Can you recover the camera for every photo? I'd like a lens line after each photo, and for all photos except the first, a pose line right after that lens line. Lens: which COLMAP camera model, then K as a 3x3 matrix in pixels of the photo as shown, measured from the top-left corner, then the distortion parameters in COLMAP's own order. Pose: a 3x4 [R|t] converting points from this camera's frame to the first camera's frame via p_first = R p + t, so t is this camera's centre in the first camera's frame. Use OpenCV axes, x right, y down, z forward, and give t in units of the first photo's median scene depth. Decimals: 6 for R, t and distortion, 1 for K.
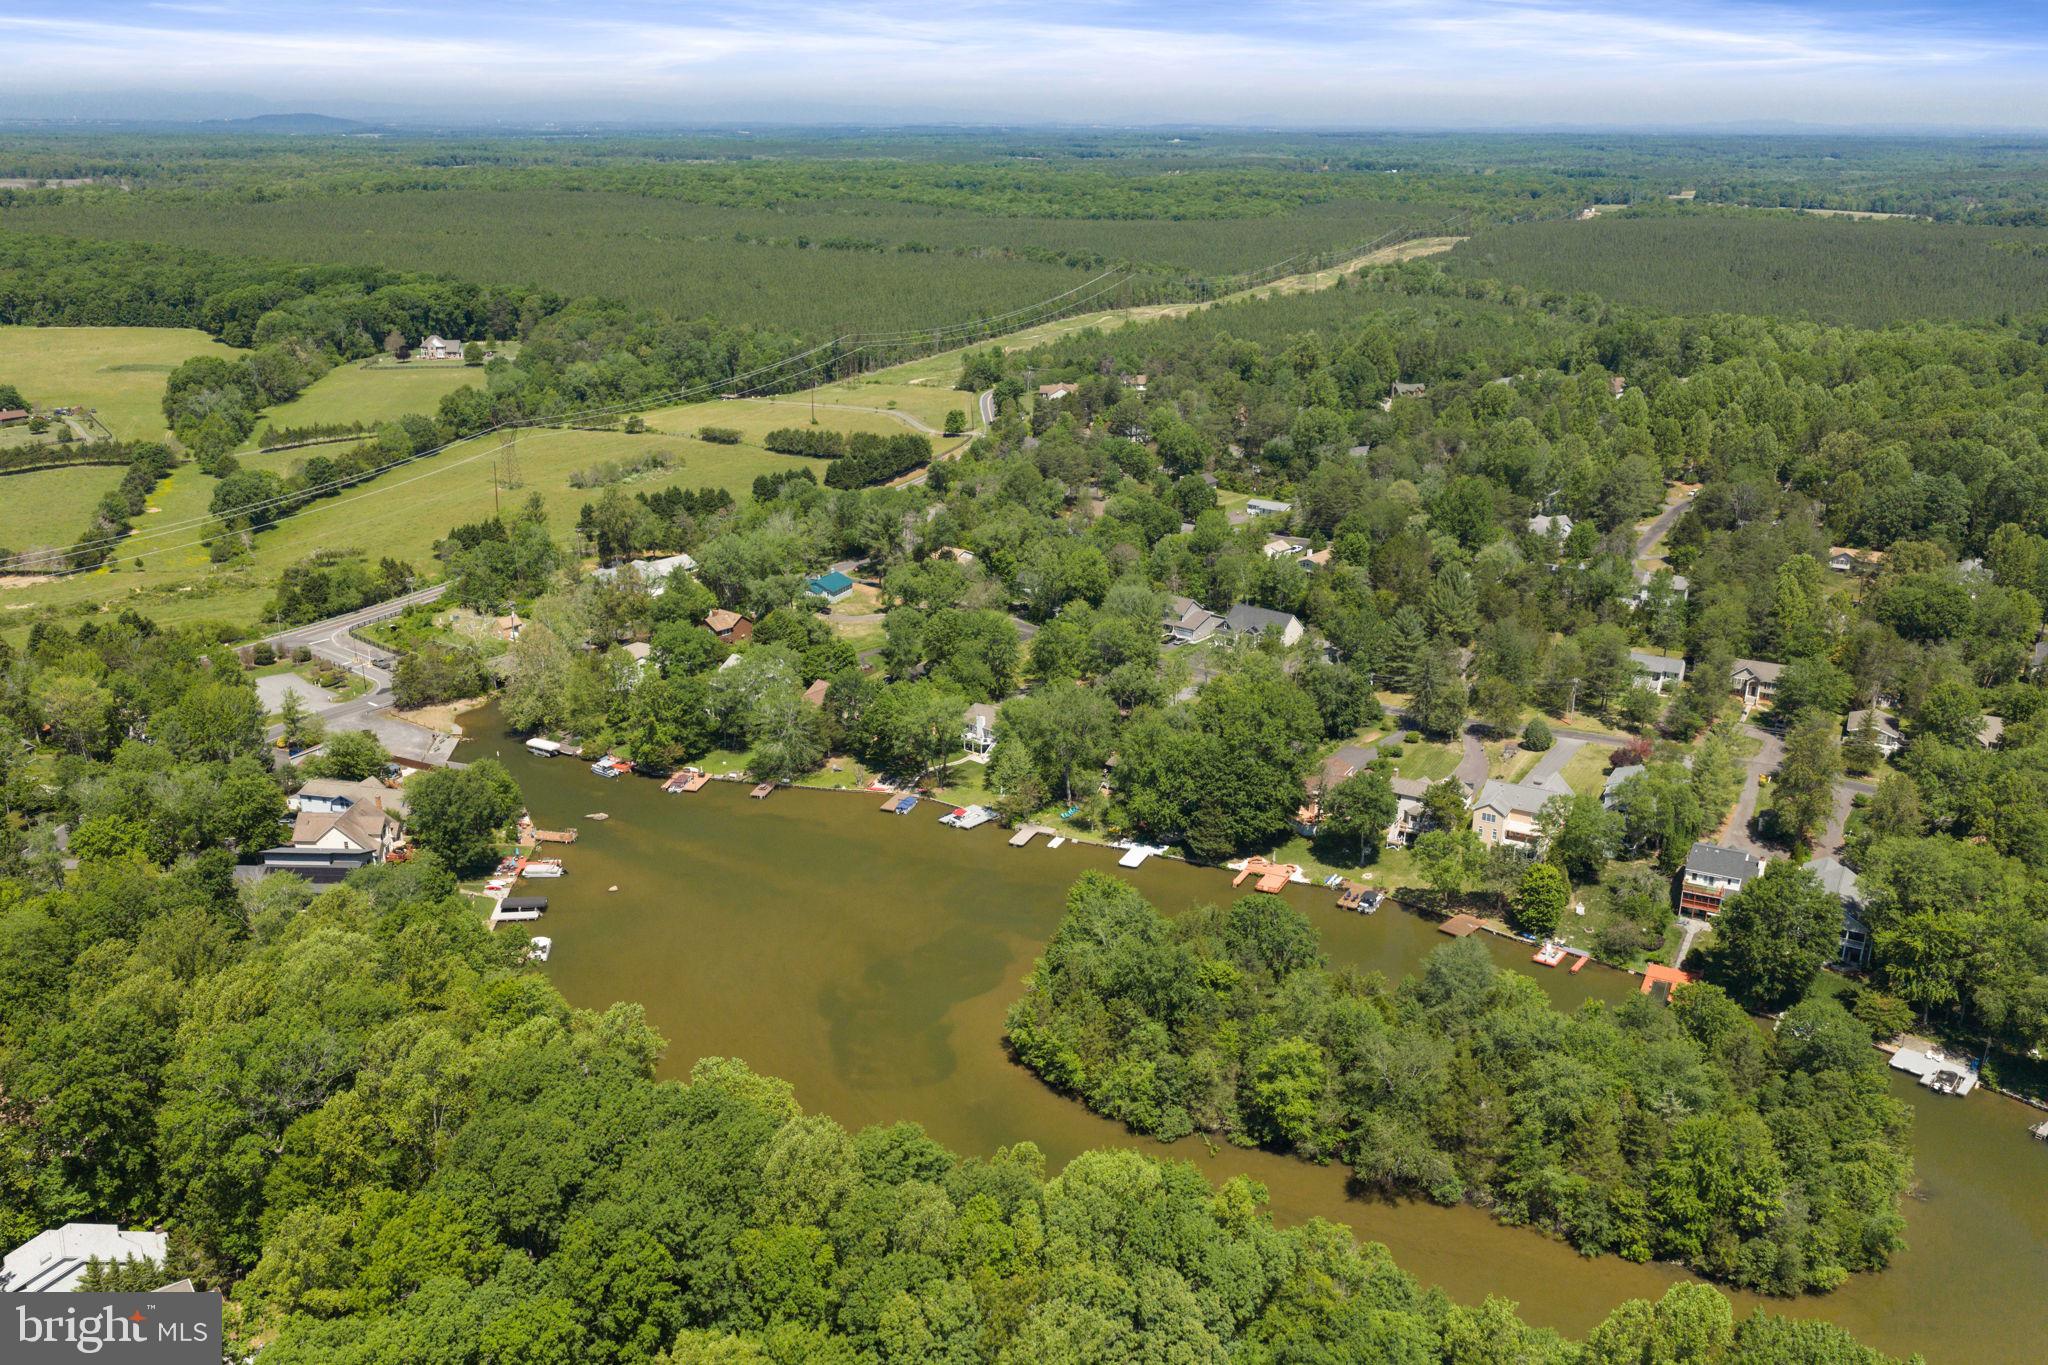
lens RADIAL K [[1700.8, 0, 1024.0], [0, 1700.8, 682.5], [0, 0, 1]] dist [0.026265, -0.044781]
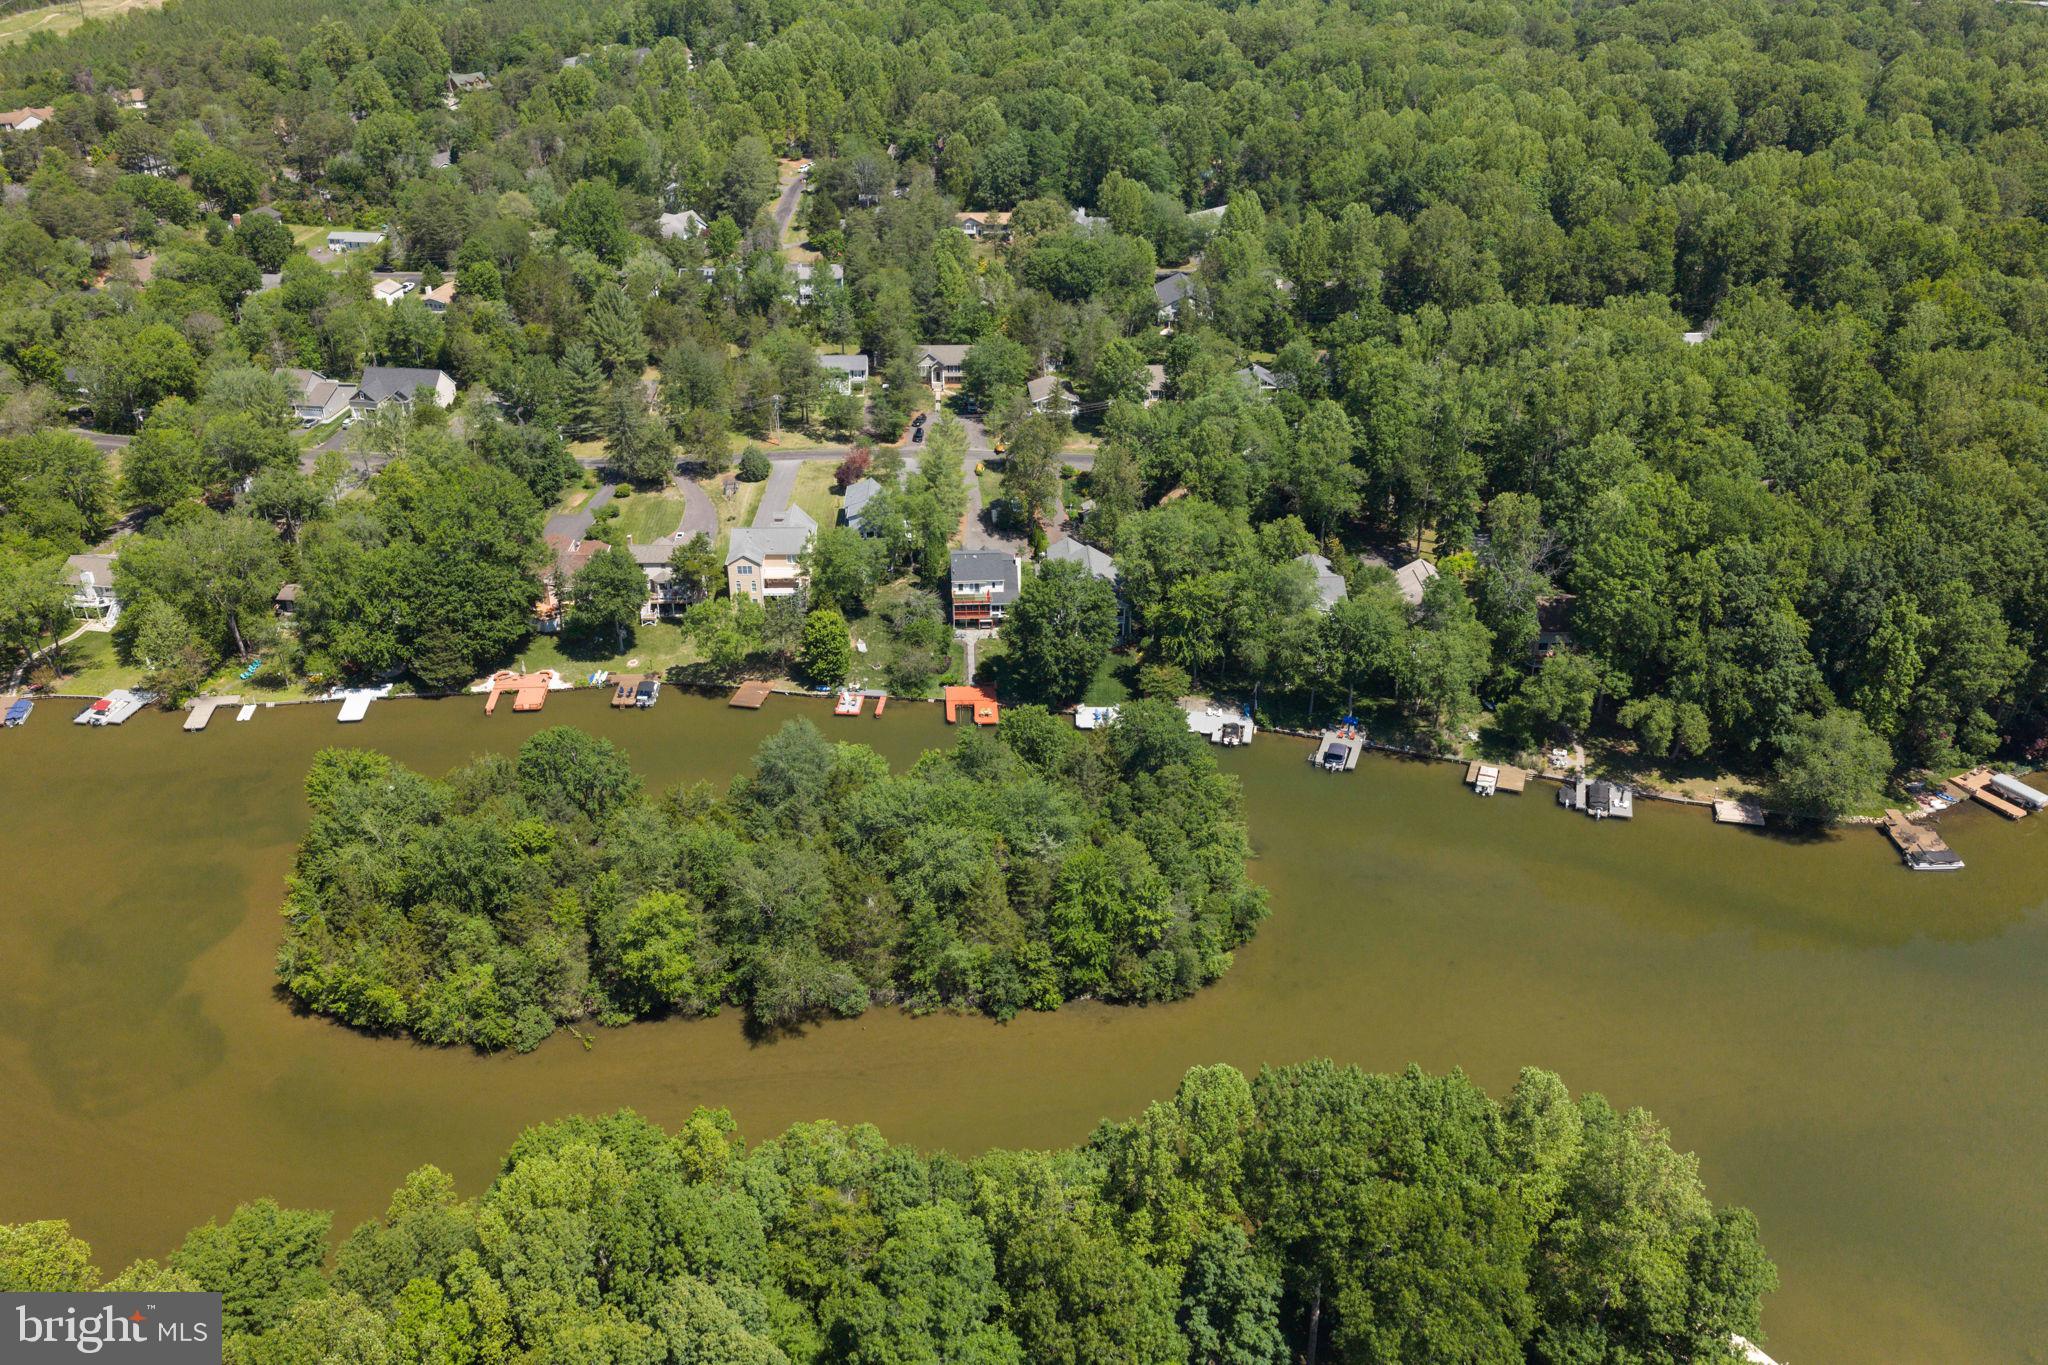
lens RADIAL K [[1700.8, 0, 1024.0], [0, 1700.8, 682.5], [0, 0, 1]] dist [0.026265, -0.044781]
pose [[0.850666, -0.248380, 0.463330, -0.030206], [0.161910, 0.962290, 0.218595, -0.028822], [-0.500152, -0.110934, 0.858802, 0.093456]]
